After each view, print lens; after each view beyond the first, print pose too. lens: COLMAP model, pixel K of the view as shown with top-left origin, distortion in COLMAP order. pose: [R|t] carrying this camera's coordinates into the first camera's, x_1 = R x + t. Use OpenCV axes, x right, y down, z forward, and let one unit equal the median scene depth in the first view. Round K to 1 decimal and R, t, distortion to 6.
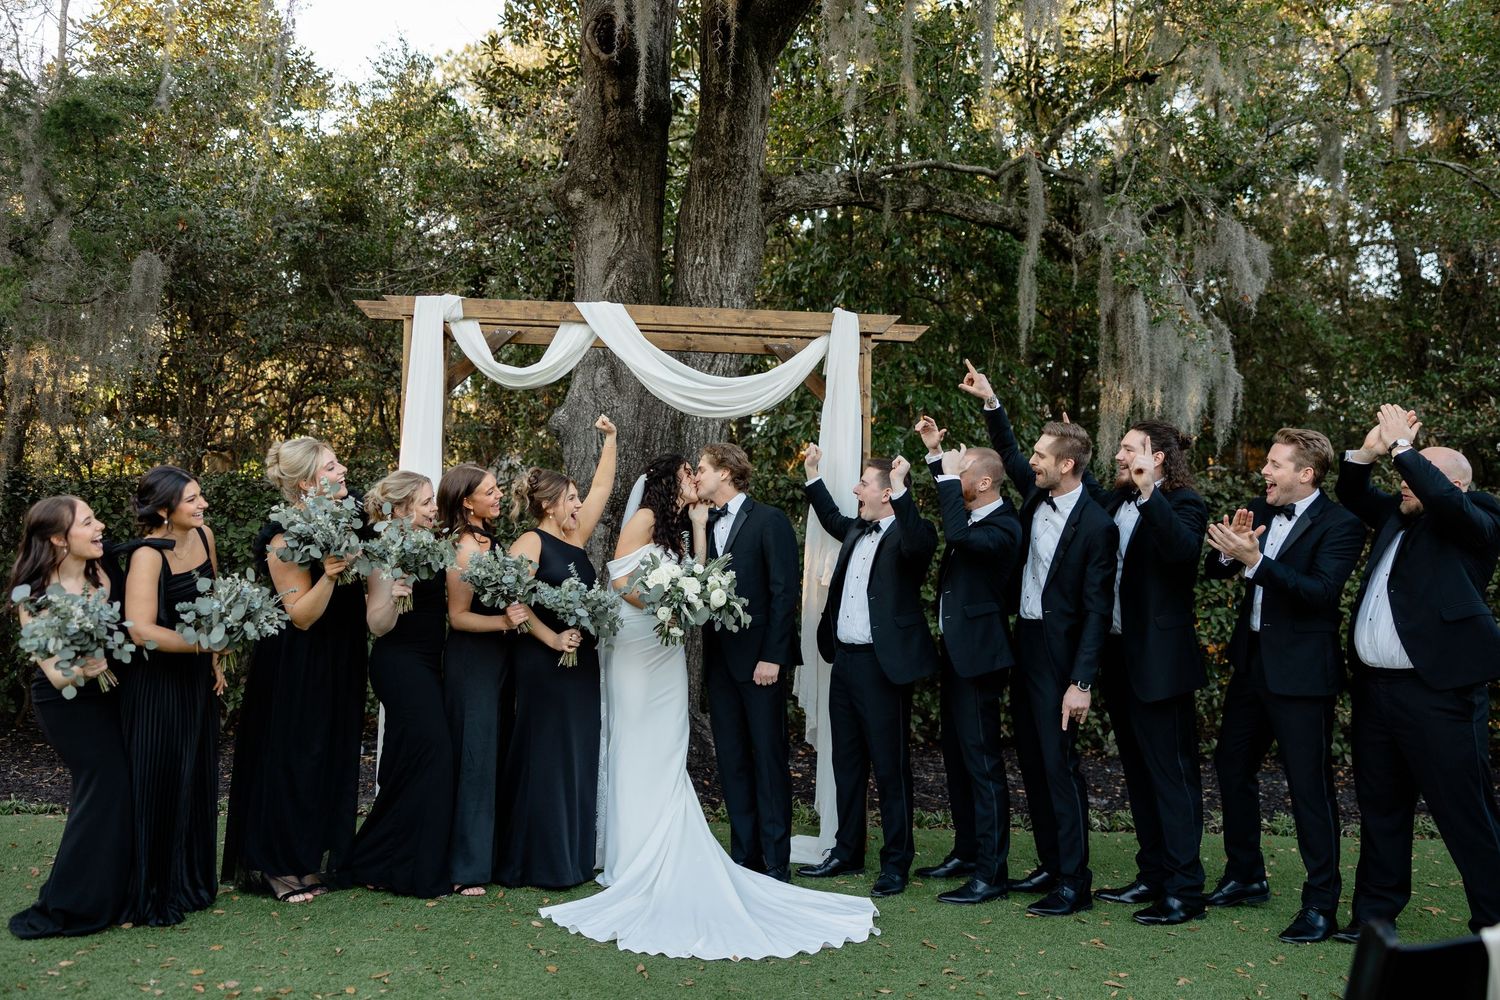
lens RADIAL K [[1184.2, 0, 743.4], [0, 1184.2, 498.6], [0, 0, 1]] dist [0.012467, 0.000400]
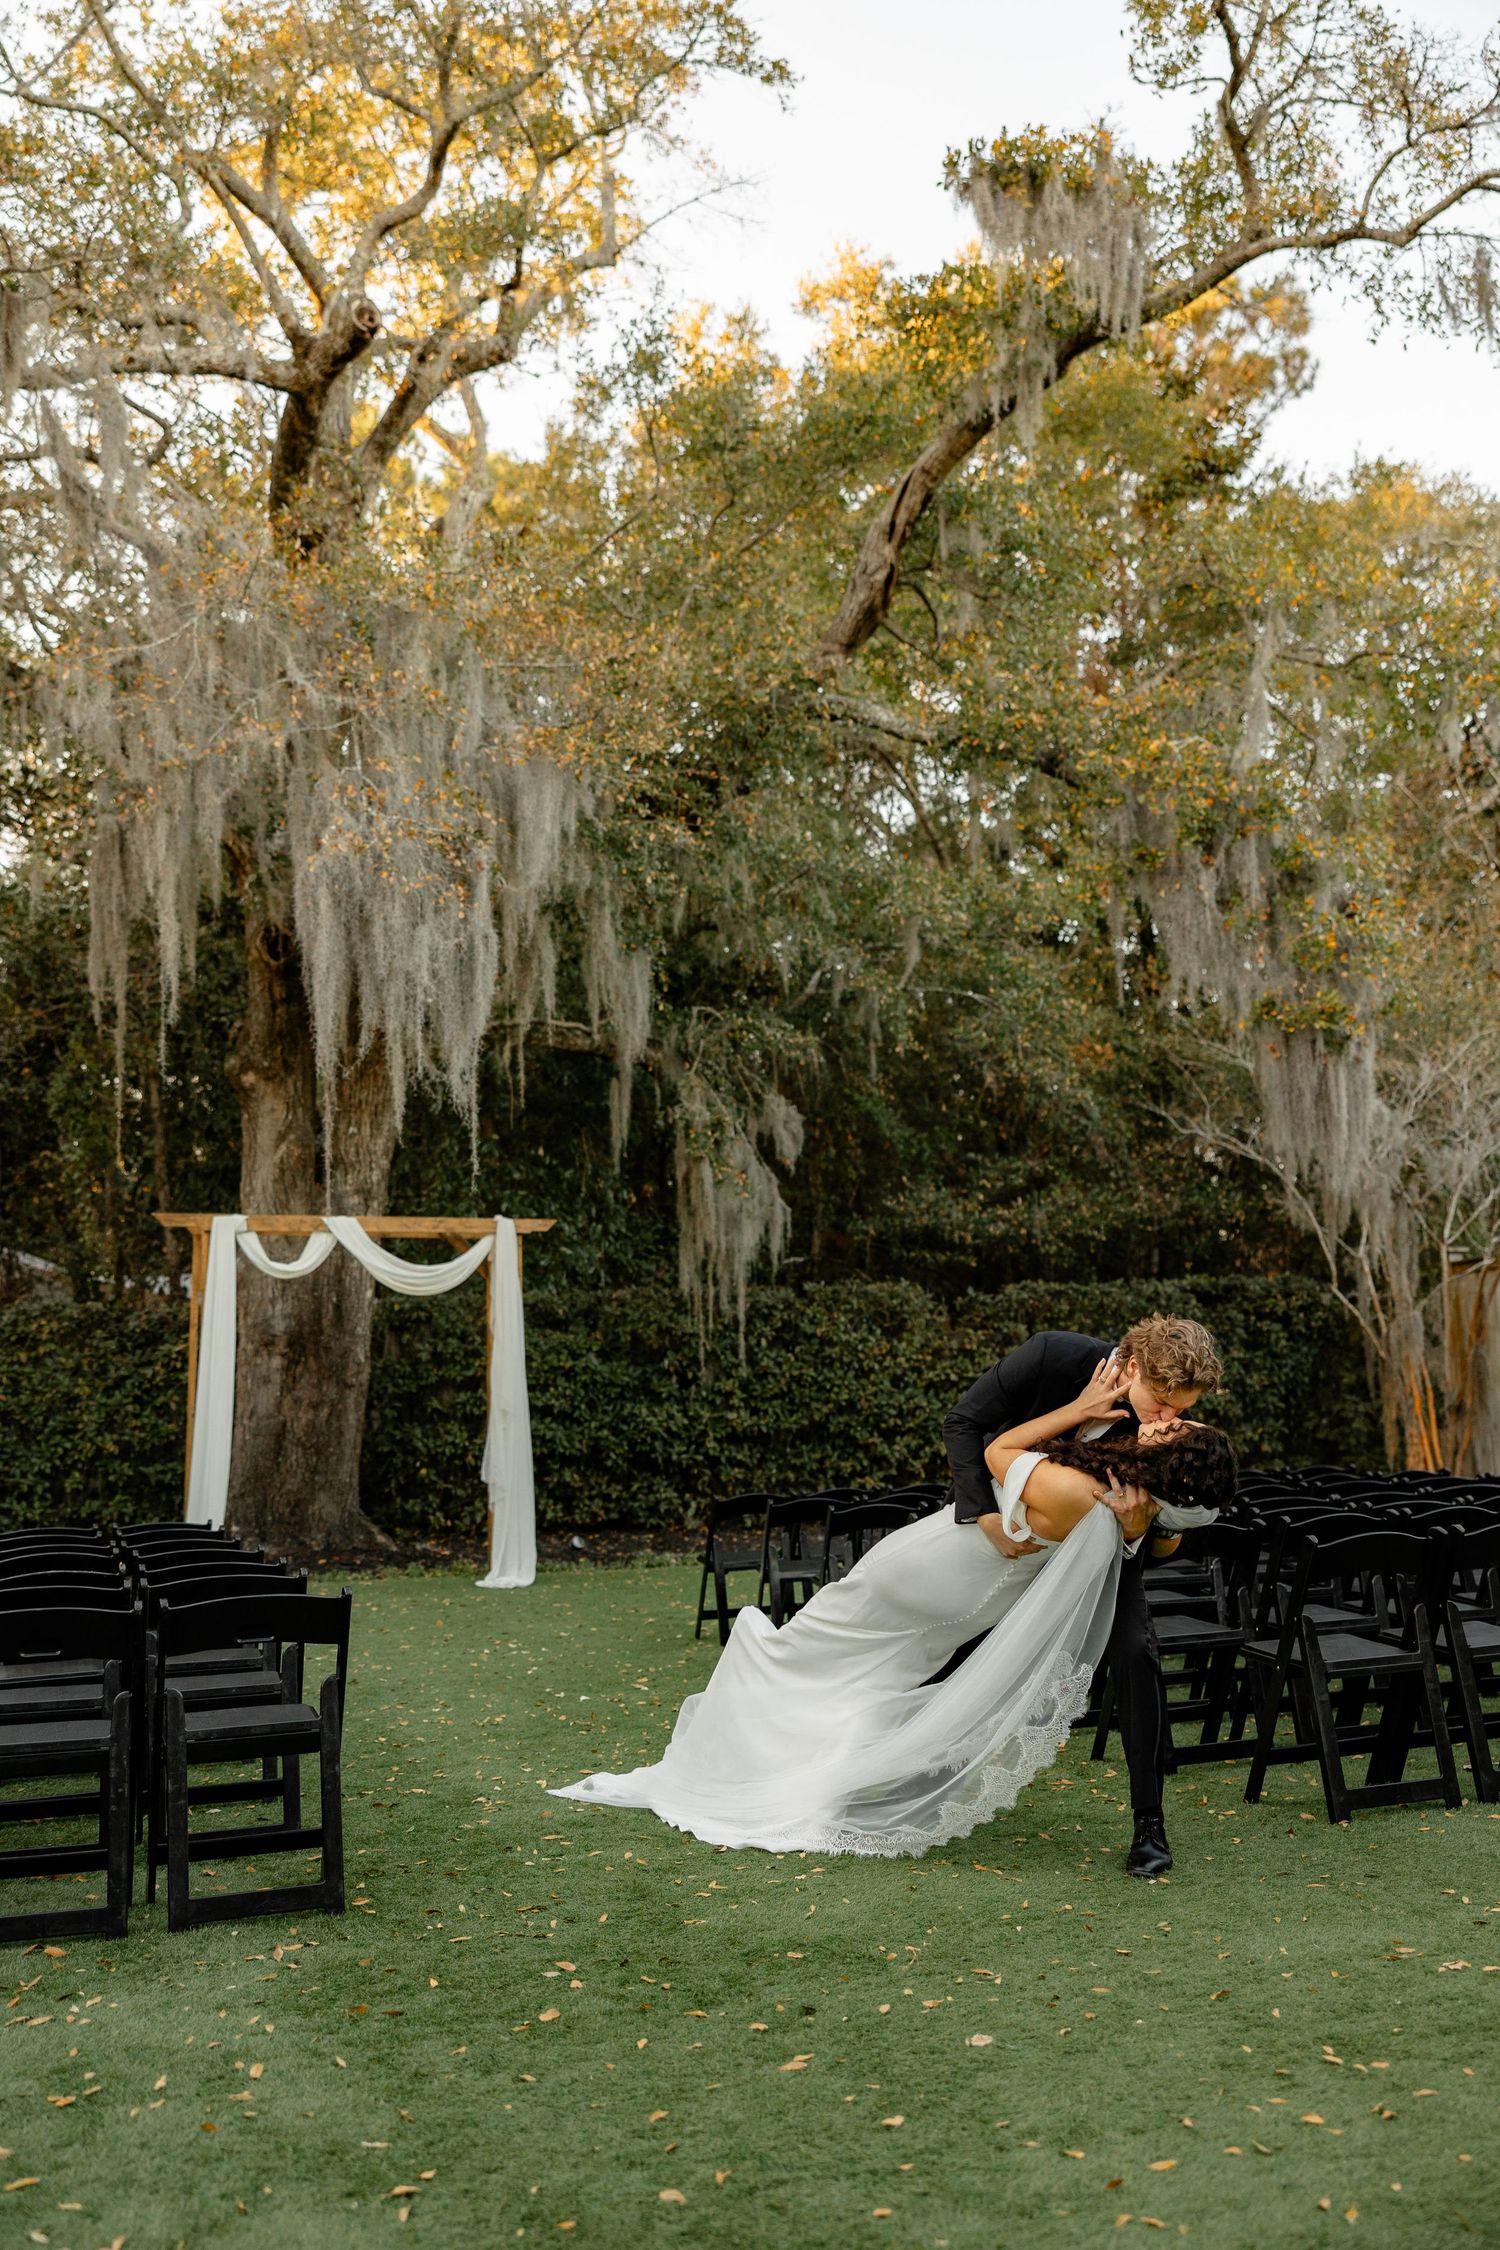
lens RADIAL K [[2067.6, 0, 748.0], [0, 2067.6, 1121.4], [0, 0, 1]] dist [0.002567, 0.000778]
pose [[0.952193, -0.002341, 0.305489, -0.420204], [0.012412, 0.999441, -0.031029, -0.200241], [-0.305246, 0.033338, 0.951690, -1.575530]]
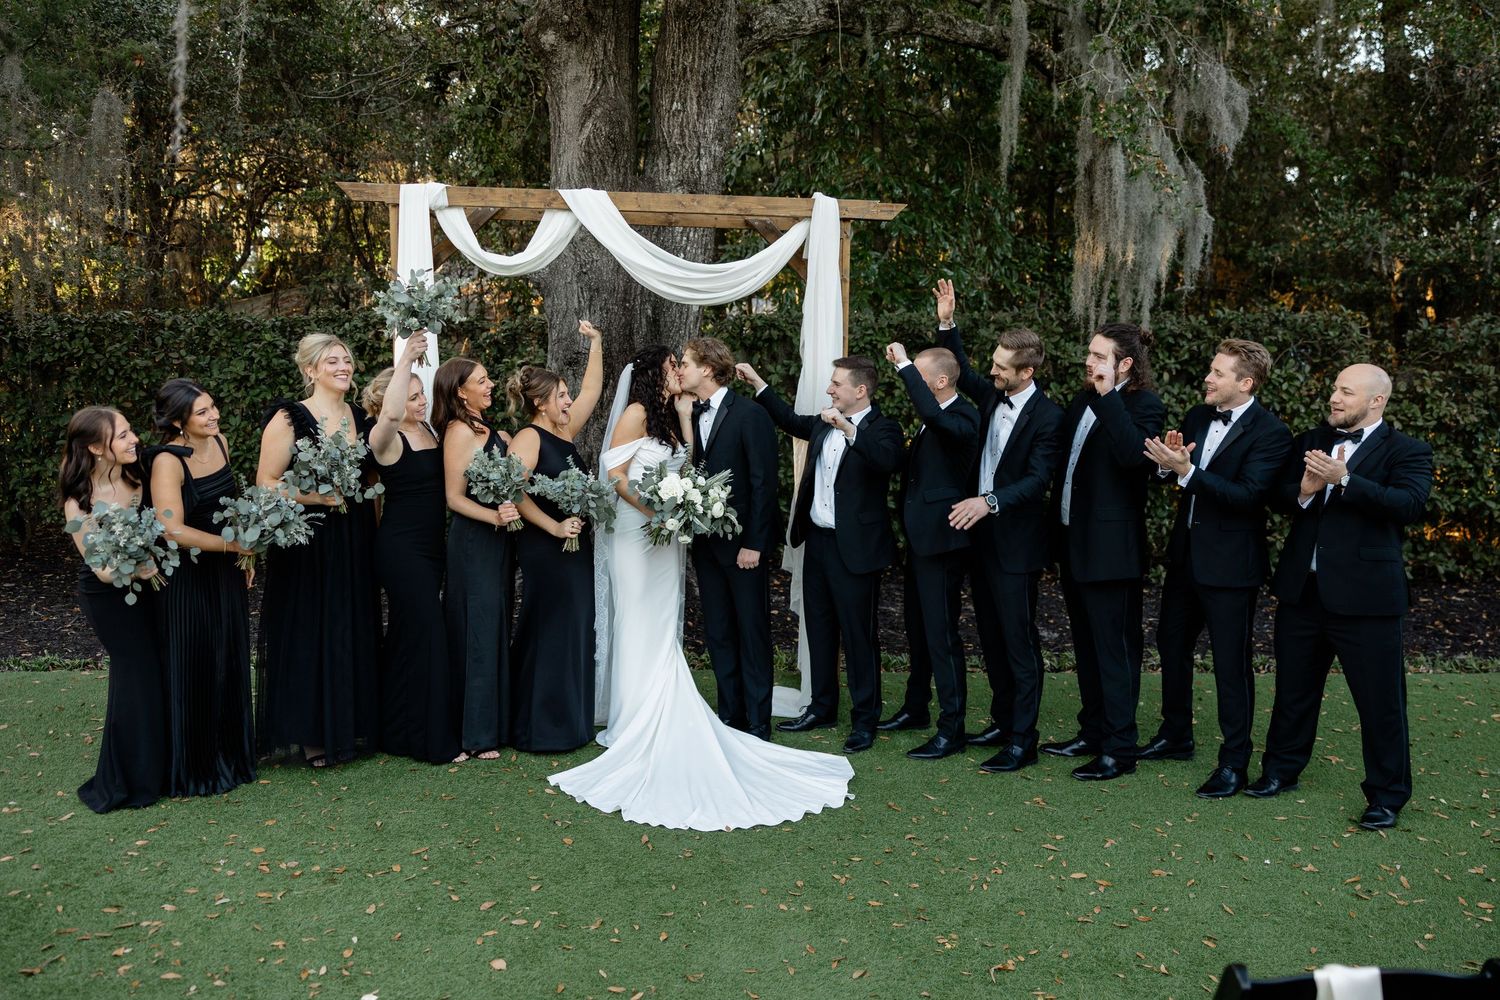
lens RADIAL K [[1184.2, 0, 743.4], [0, 1184.2, 498.6], [0, 0, 1]] dist [0.012467, 0.000400]
pose [[0.999650, -0.006710, 0.025603, -0.012423], [0.001546, 0.980487, 0.196577, -0.106914], [-0.026423, -0.196469, 0.980154, -0.046809]]
